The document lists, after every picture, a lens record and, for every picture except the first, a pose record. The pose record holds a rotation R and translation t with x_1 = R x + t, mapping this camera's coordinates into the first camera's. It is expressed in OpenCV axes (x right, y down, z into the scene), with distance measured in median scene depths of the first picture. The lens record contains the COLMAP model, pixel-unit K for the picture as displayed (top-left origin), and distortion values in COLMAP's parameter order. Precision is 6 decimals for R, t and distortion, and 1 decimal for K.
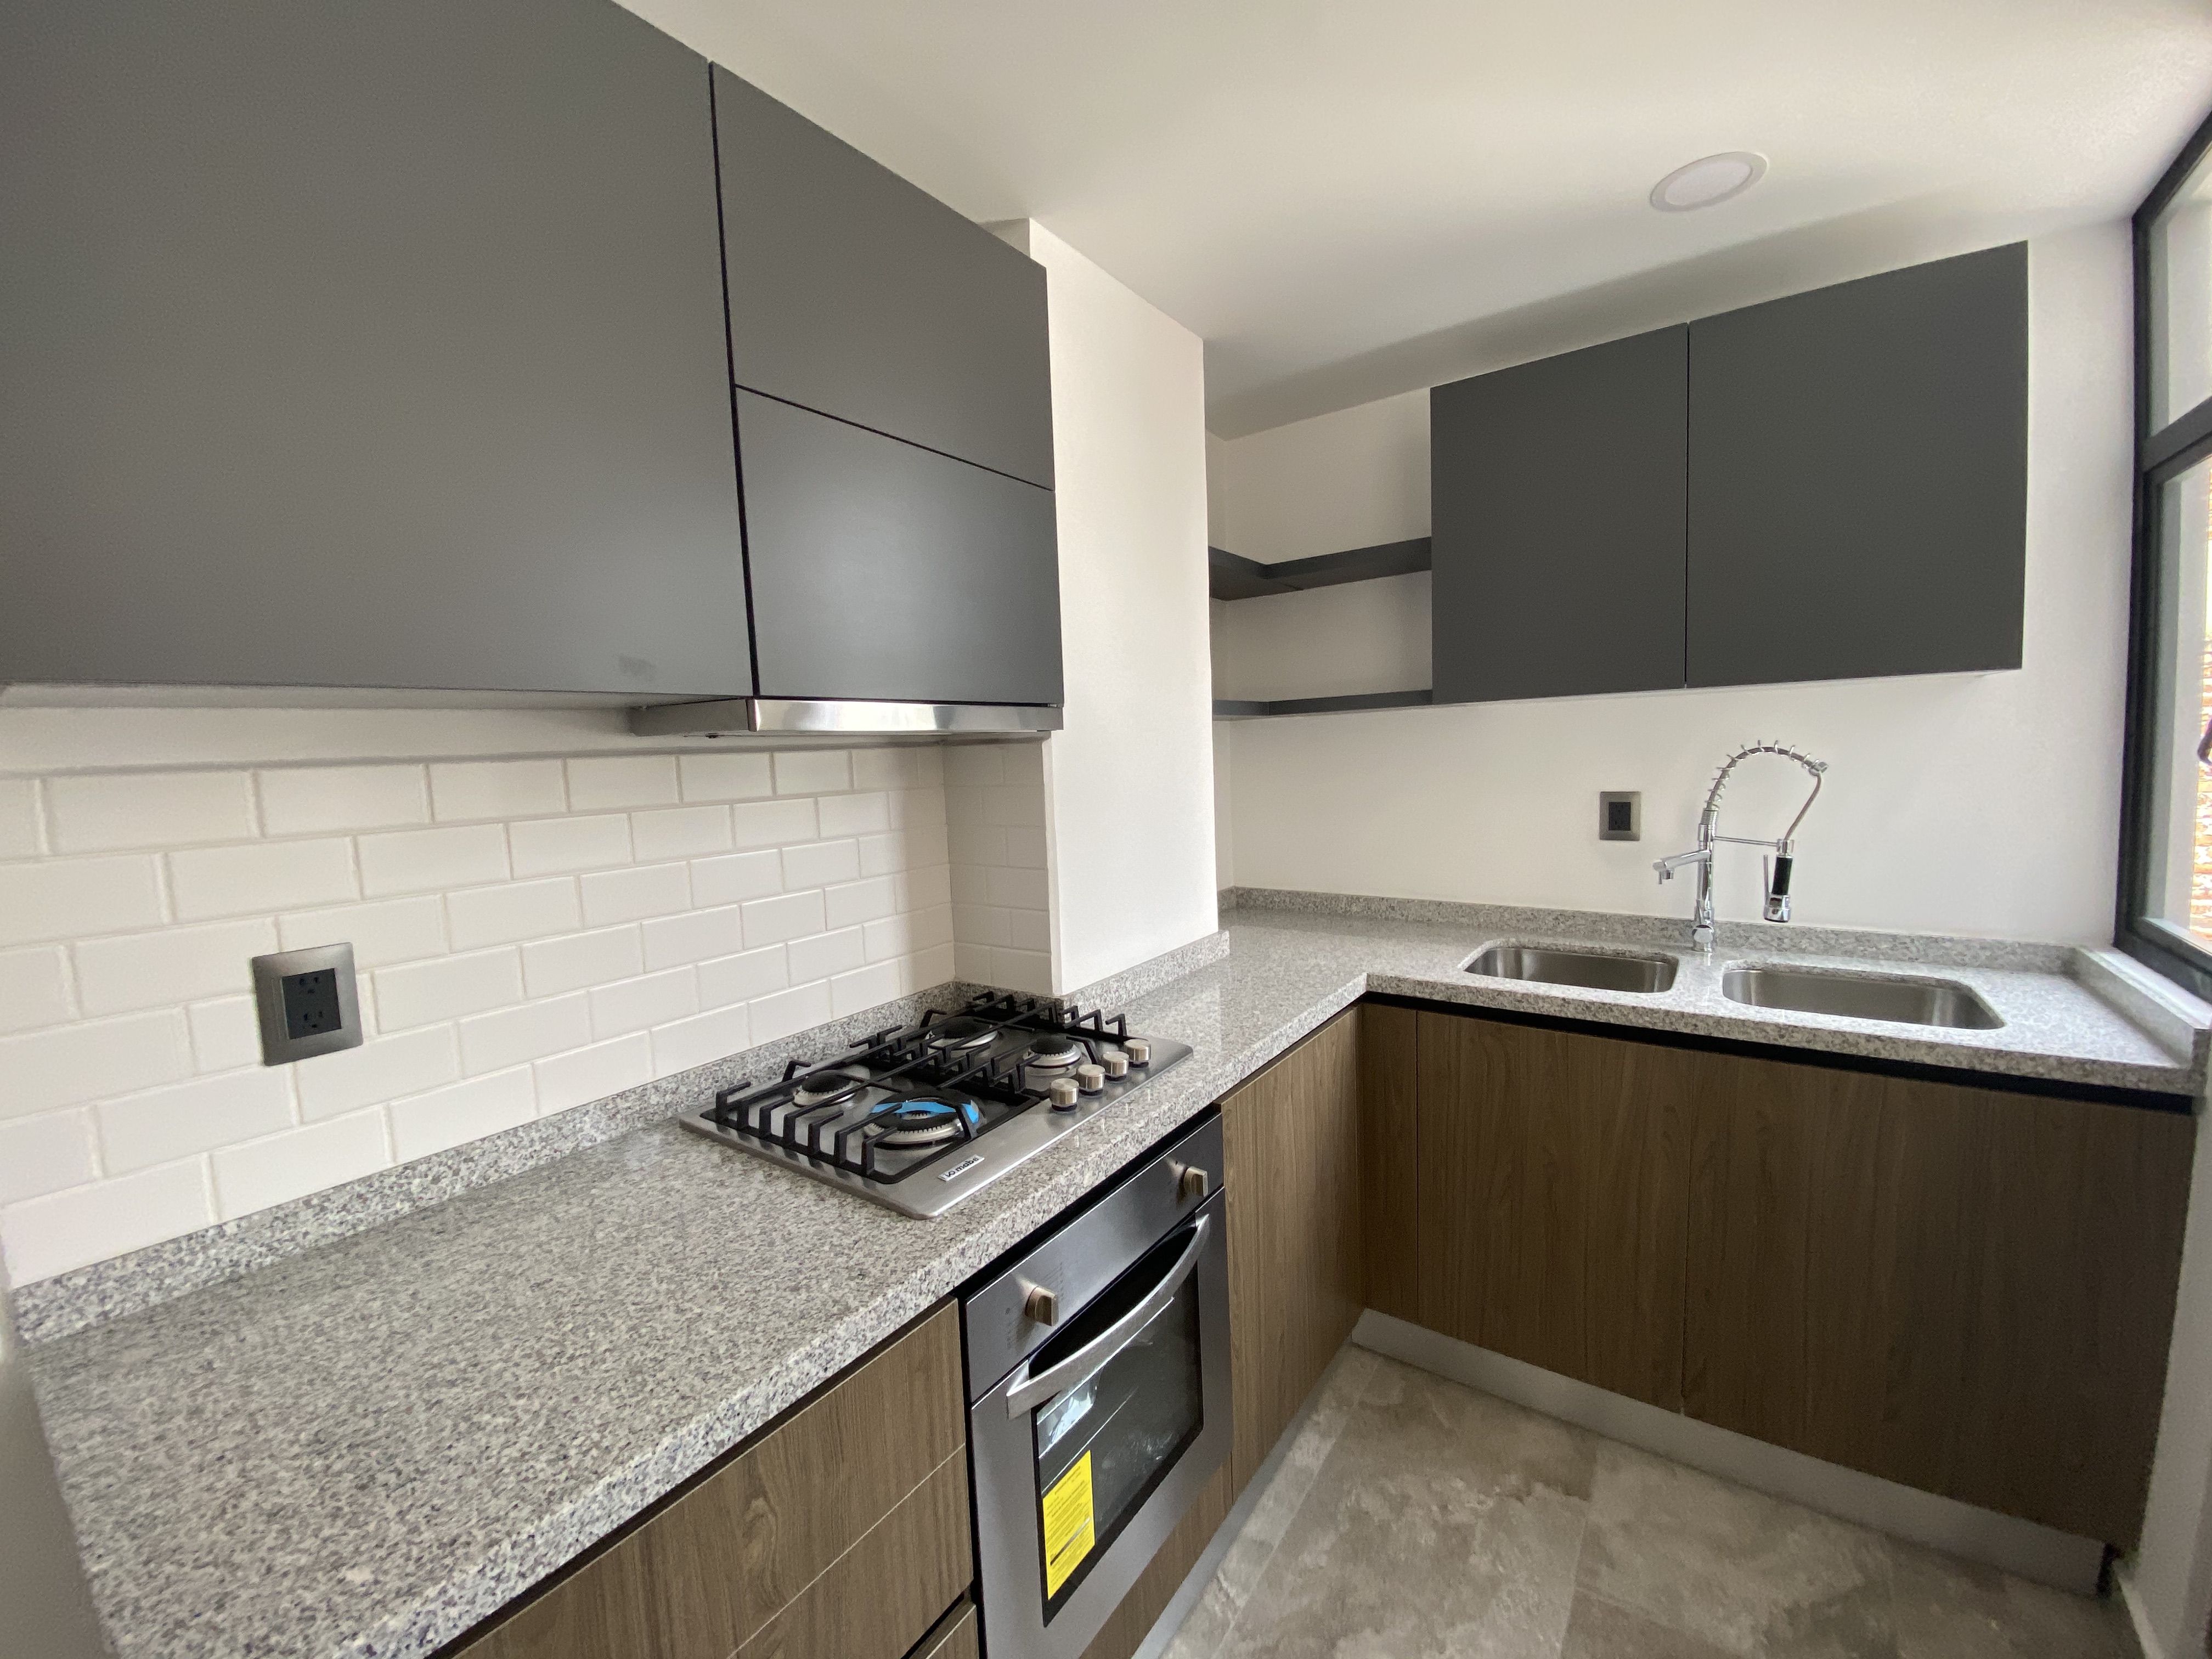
lens RADIAL K [[899.1, 0, 1114.8], [0, 899.1, 831.7], [0, 0, 1]] dist [-0.043582, -0.002391]
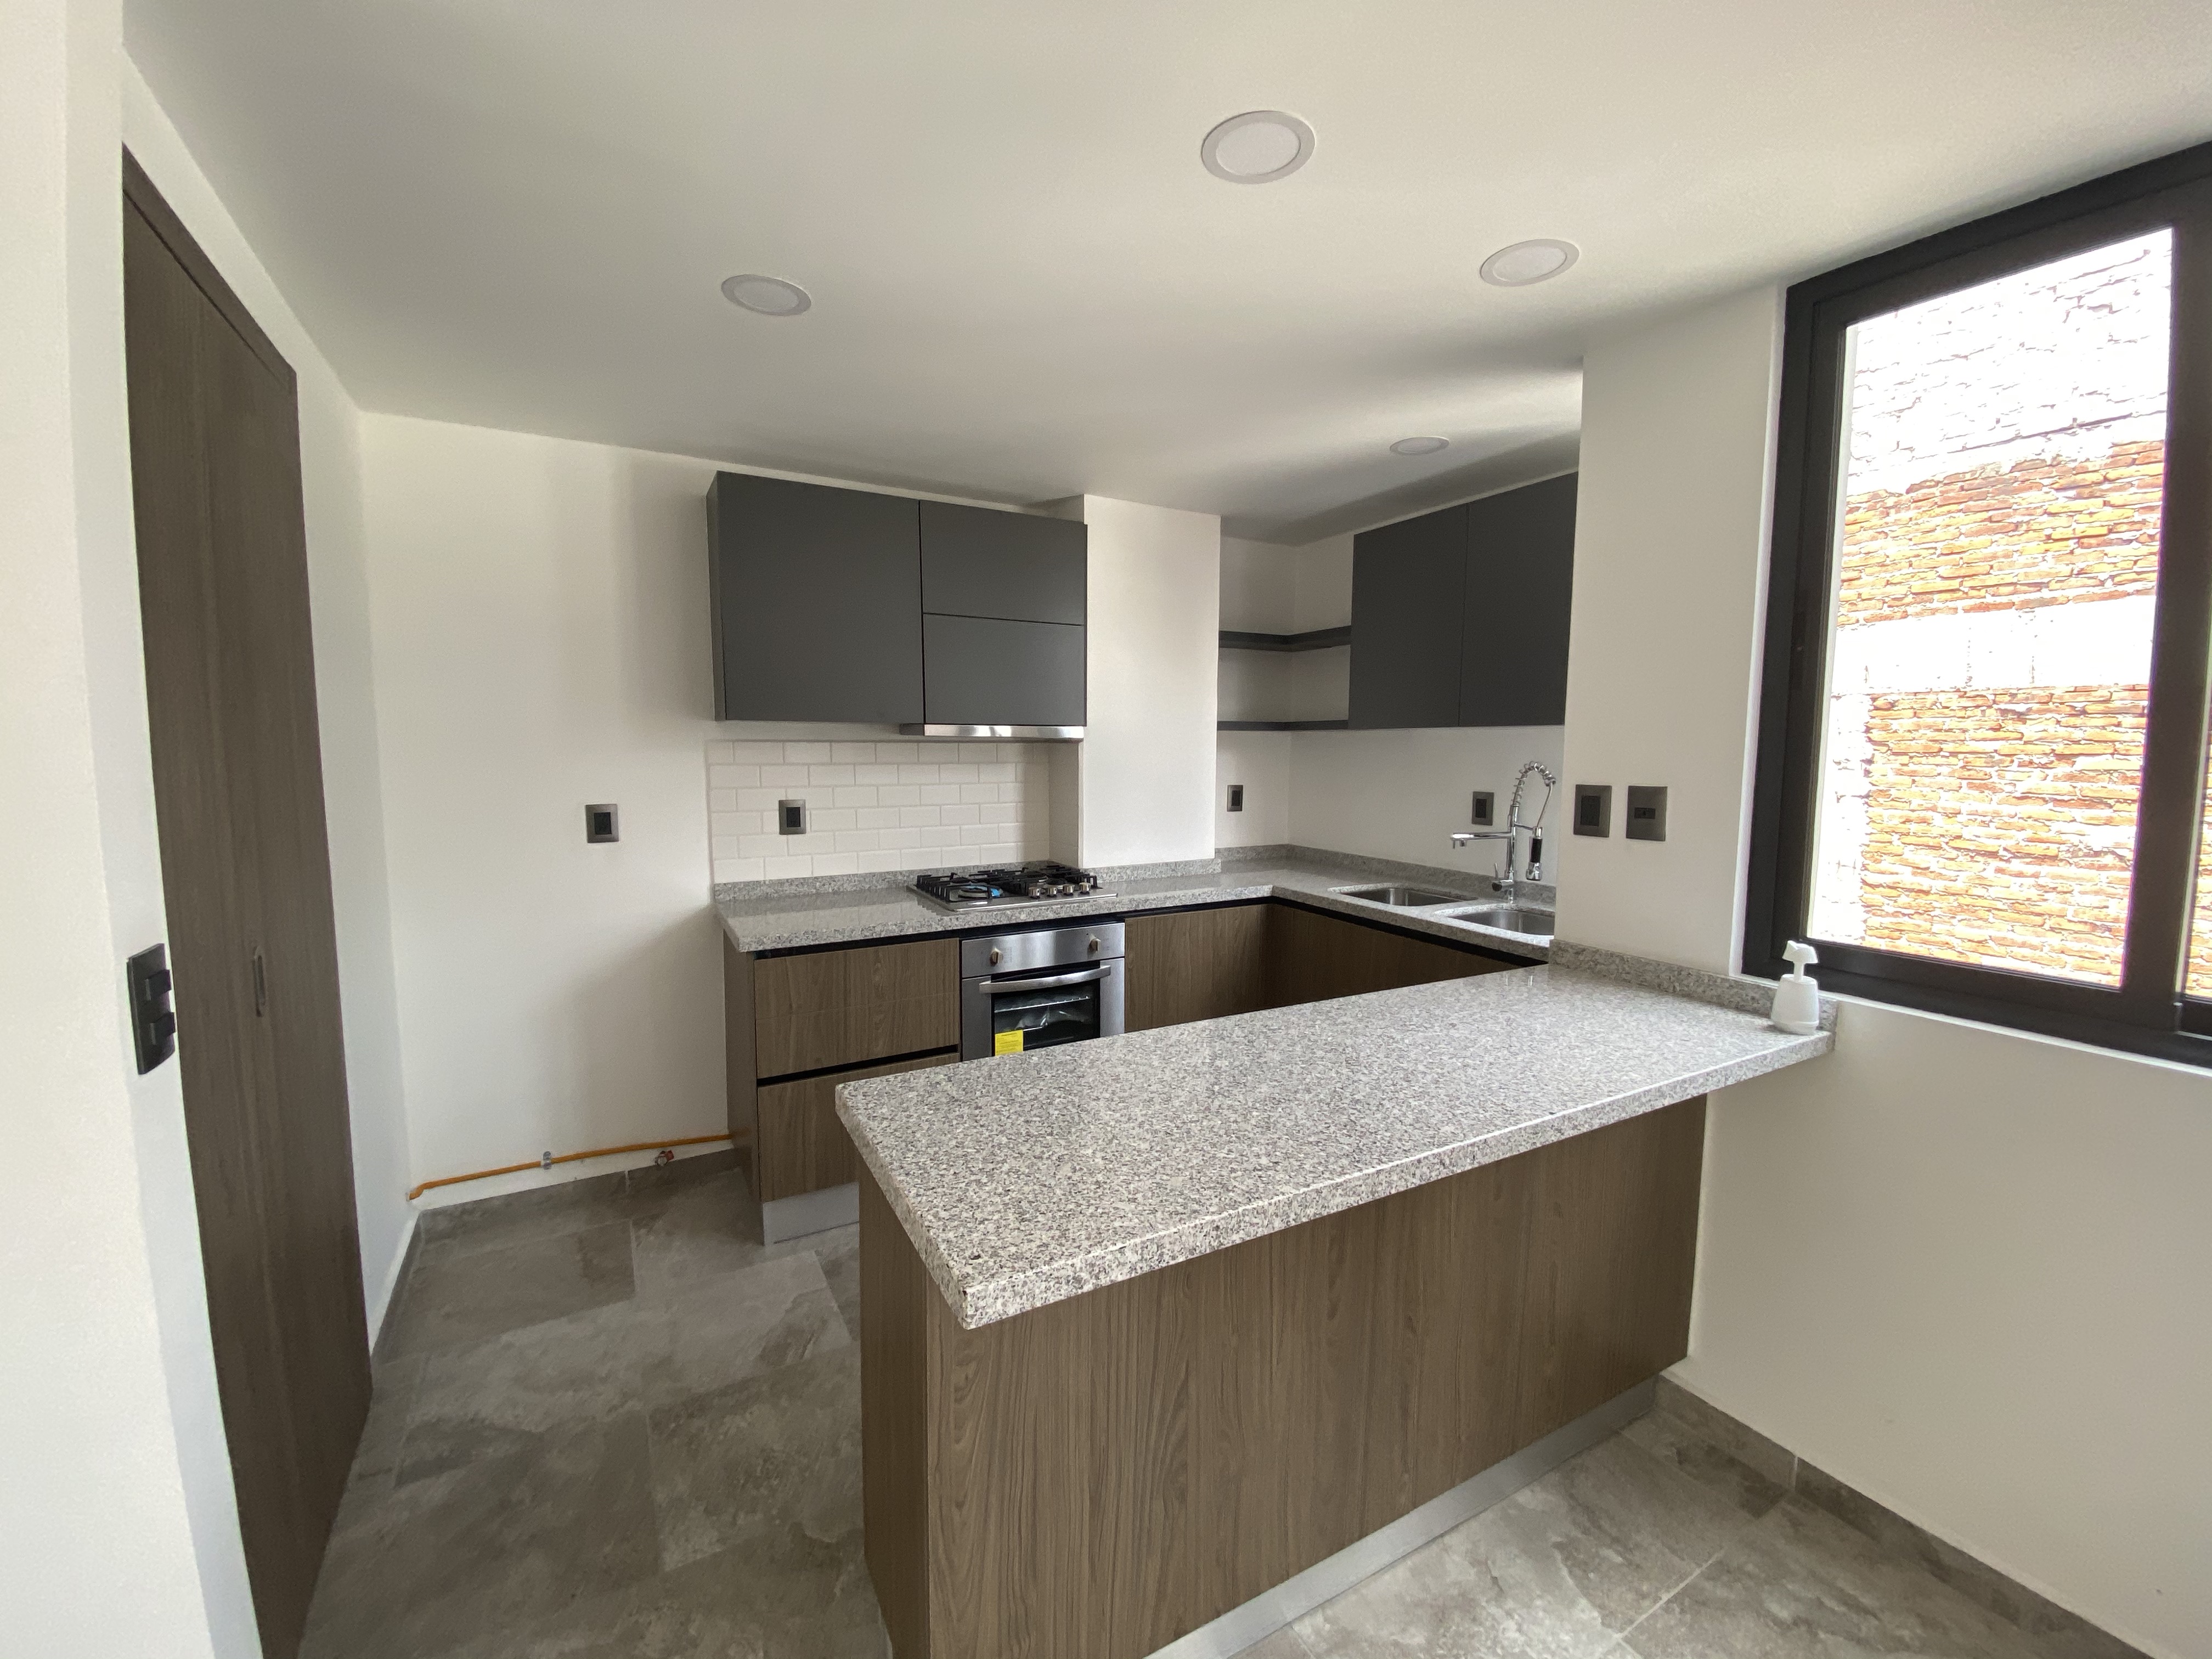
lens RADIAL K [[899.1, 0, 1098.5], [0, 899.1, 827.8], [0, 0, 1]] dist [-0.043582, -0.002391]
pose [[0.889670, 0.083337, -0.448934, 0.758841], [-0.079470, 0.996458, 0.027486, 0.028265], [0.449635, 0.011223, 0.893142, -0.703899]]
